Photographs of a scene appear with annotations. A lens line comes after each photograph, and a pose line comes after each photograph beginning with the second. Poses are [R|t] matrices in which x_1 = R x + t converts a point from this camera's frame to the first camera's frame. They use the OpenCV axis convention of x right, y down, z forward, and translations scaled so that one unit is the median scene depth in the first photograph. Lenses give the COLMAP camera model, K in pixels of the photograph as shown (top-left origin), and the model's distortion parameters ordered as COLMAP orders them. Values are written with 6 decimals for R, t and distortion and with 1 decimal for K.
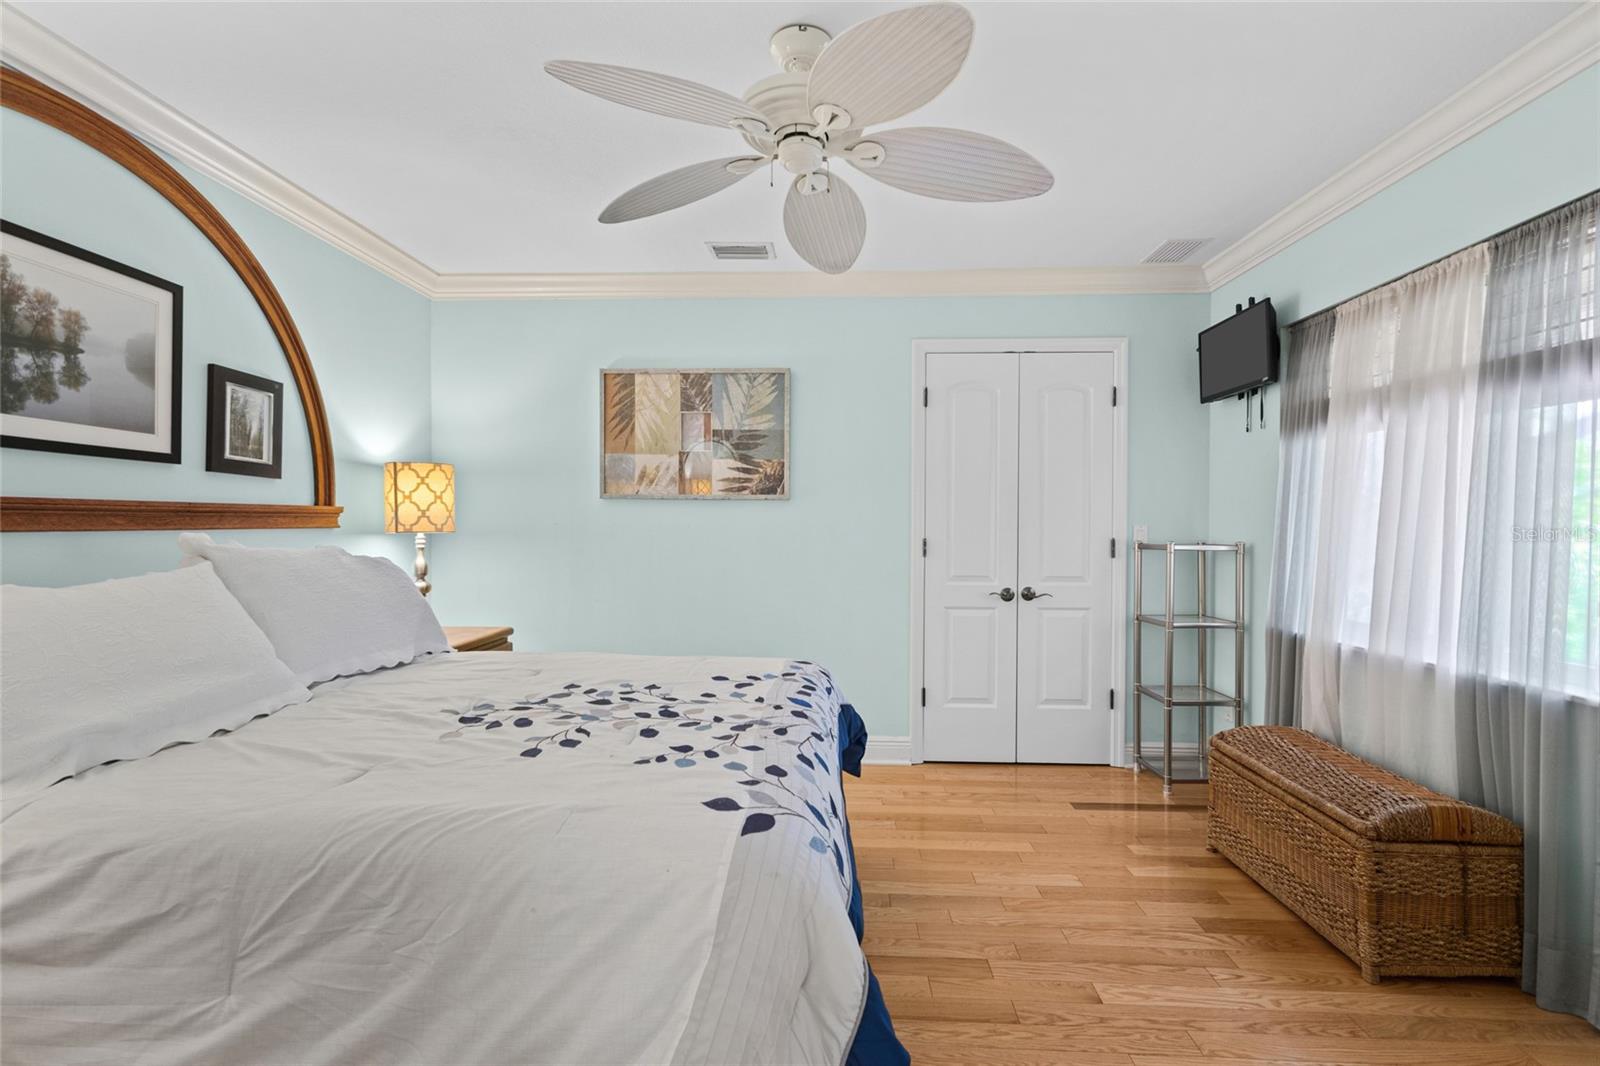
lens RADIAL K [[735.5, 0, 799.7], [0, 735.5, 528.9], [0, 0, 1]] dist [0.001624, 0.001543]
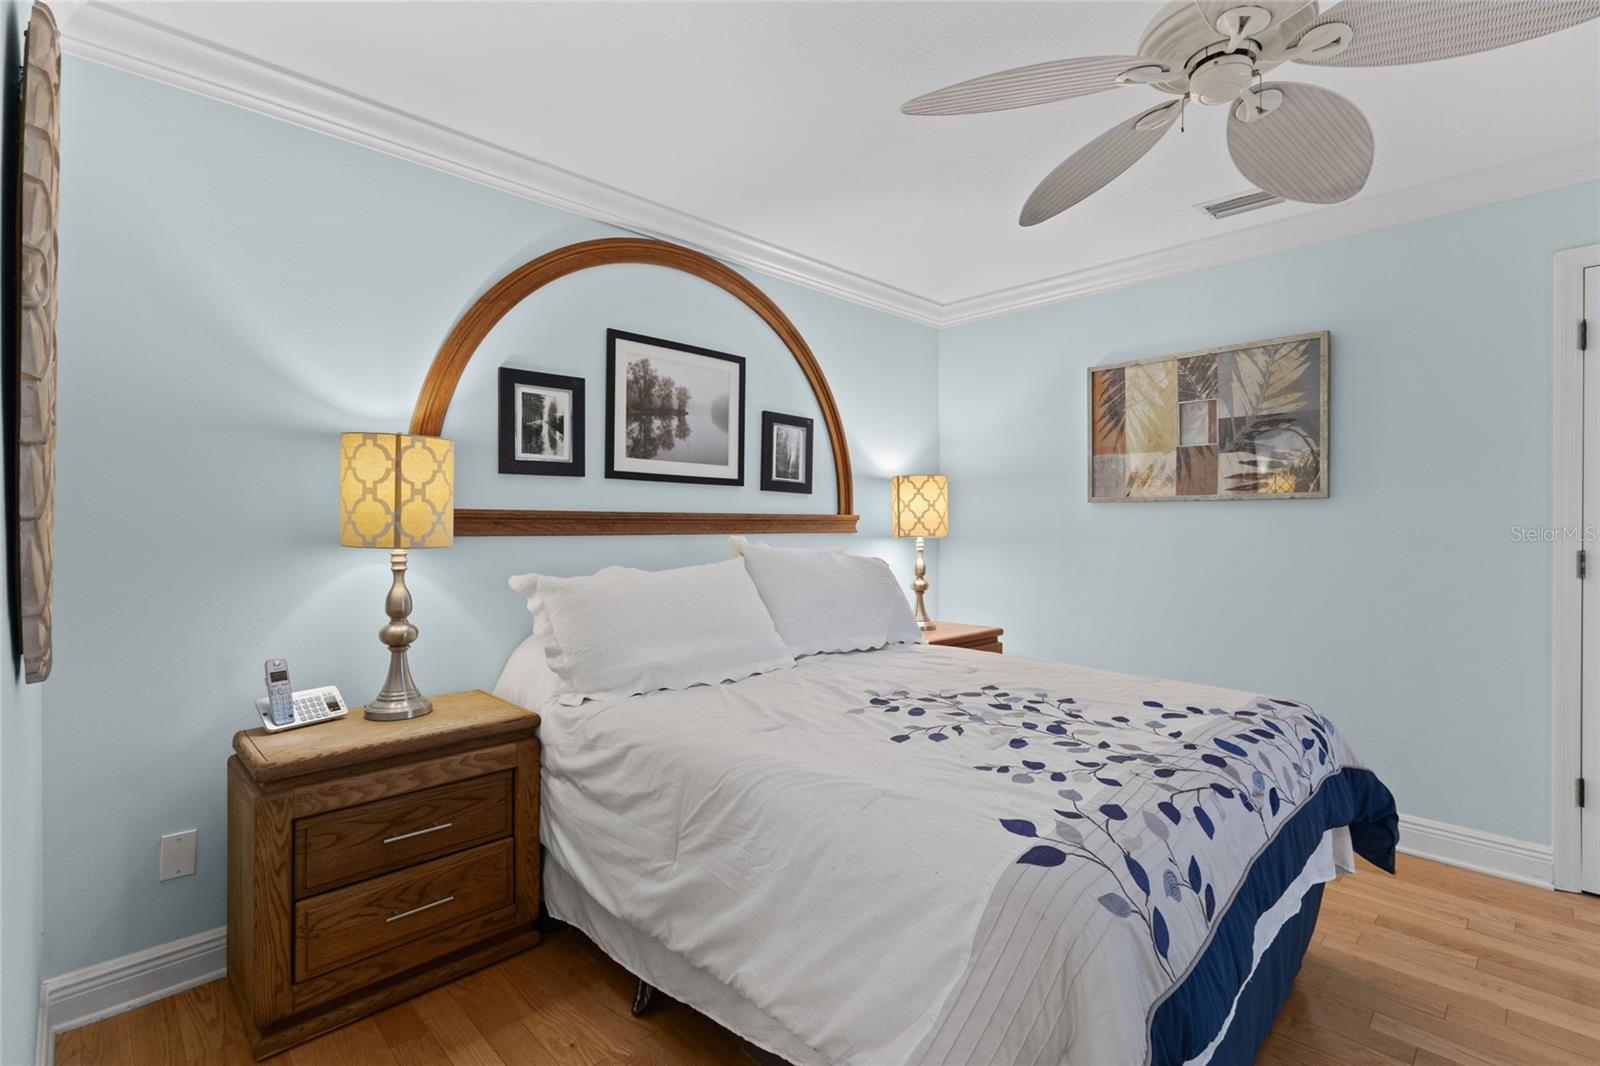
lens RADIAL K [[735.5, 0, 792.7], [0, 735.5, 530.2], [0, 0, 1]] dist [0.001624, 0.001543]
pose [[0.727082, -0.000010, -0.686550, 0.191130], [-0.003675, 0.999986, -0.003906, -0.000246], [0.686540, 0.005363, 0.727072, 0.065911]]
